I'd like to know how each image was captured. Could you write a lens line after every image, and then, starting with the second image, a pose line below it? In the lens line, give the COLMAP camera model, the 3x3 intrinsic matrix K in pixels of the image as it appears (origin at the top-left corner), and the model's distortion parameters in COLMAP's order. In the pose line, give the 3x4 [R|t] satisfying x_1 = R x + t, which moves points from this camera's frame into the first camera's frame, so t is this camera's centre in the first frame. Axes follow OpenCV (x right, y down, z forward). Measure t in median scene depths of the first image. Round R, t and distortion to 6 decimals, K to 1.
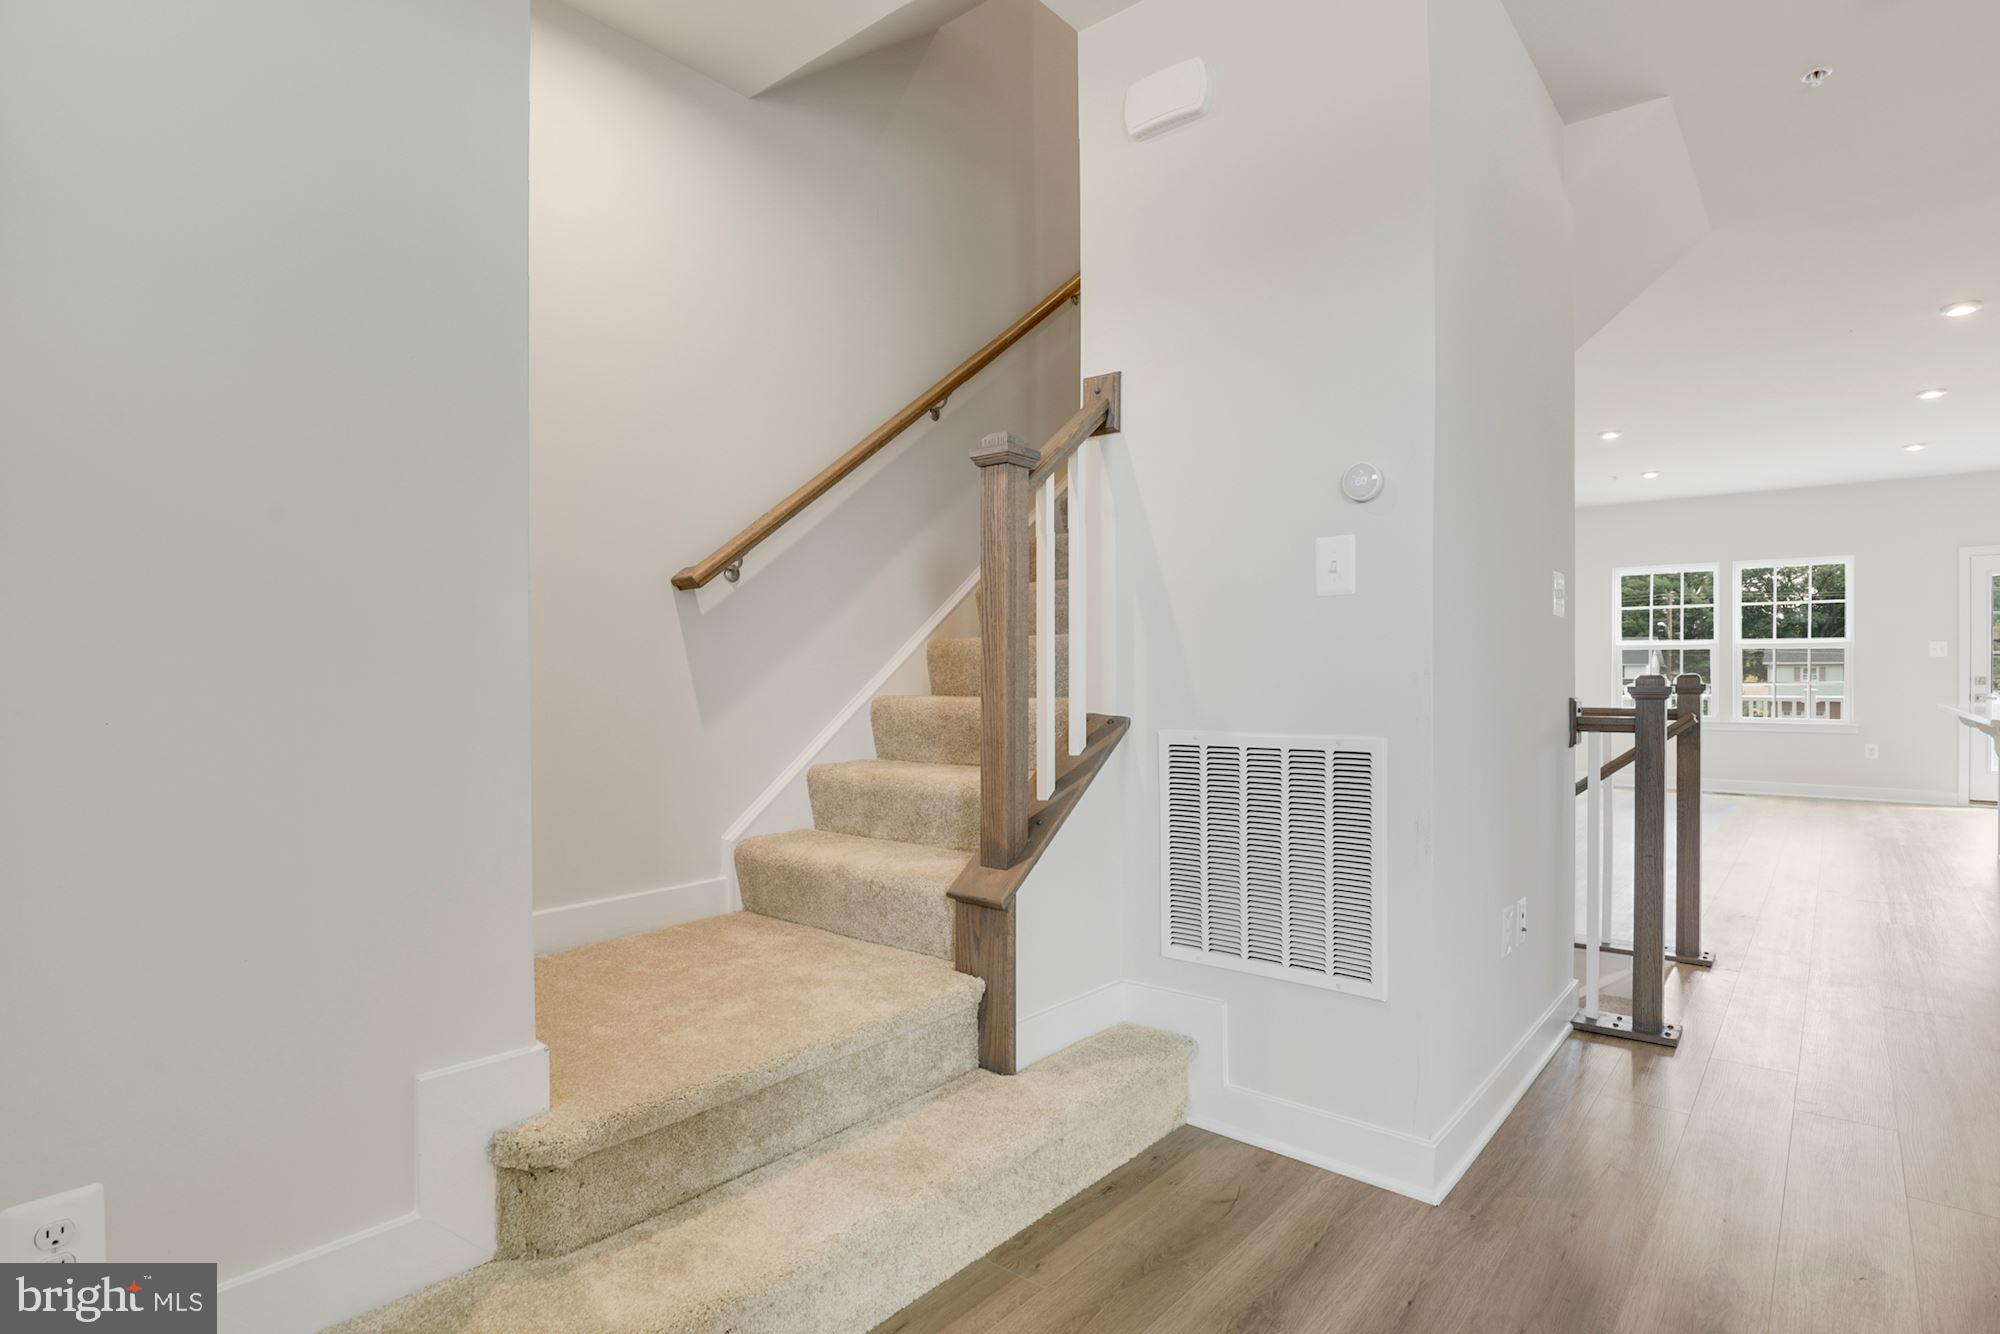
lens RADIAL K [[1013.2, 0, 1000.0], [0, 1013.2, 667.0], [0, 0, 1]] dist [-0.004528, -0.001273]
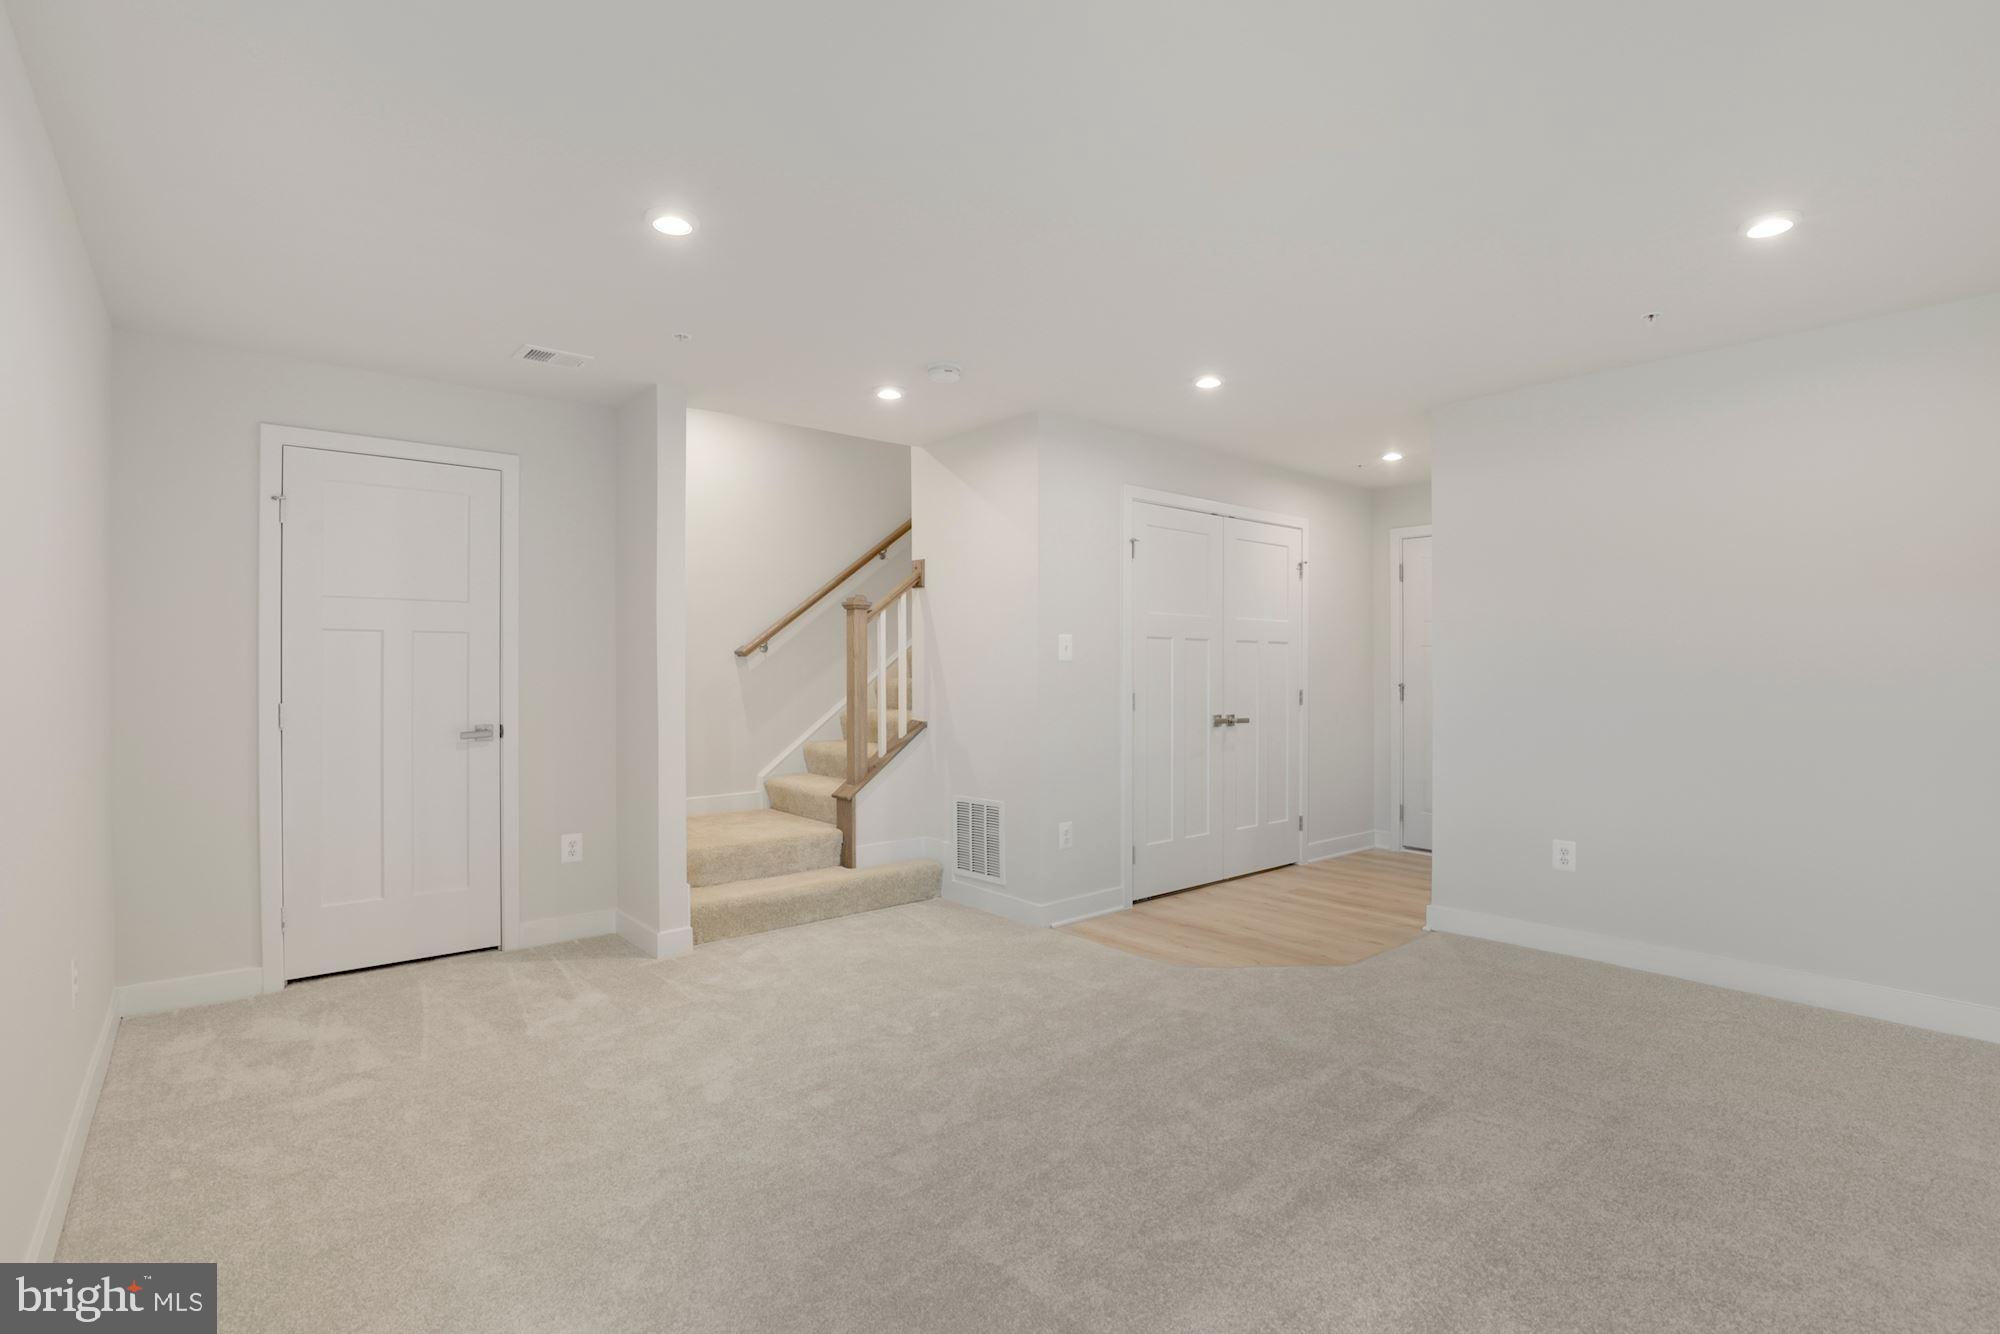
lens RADIAL K [[1013.2, 0, 1000.0], [0, 1013.2, 667.0], [0, 0, 1]] dist [-0.004528, -0.001273]
pose [[0.980952, 0.008054, -0.194085, 0.691431], [-0.006668, 0.999947, 0.007796, -0.080919], [0.194138, -0.006354, 0.980954, -1.070077]]
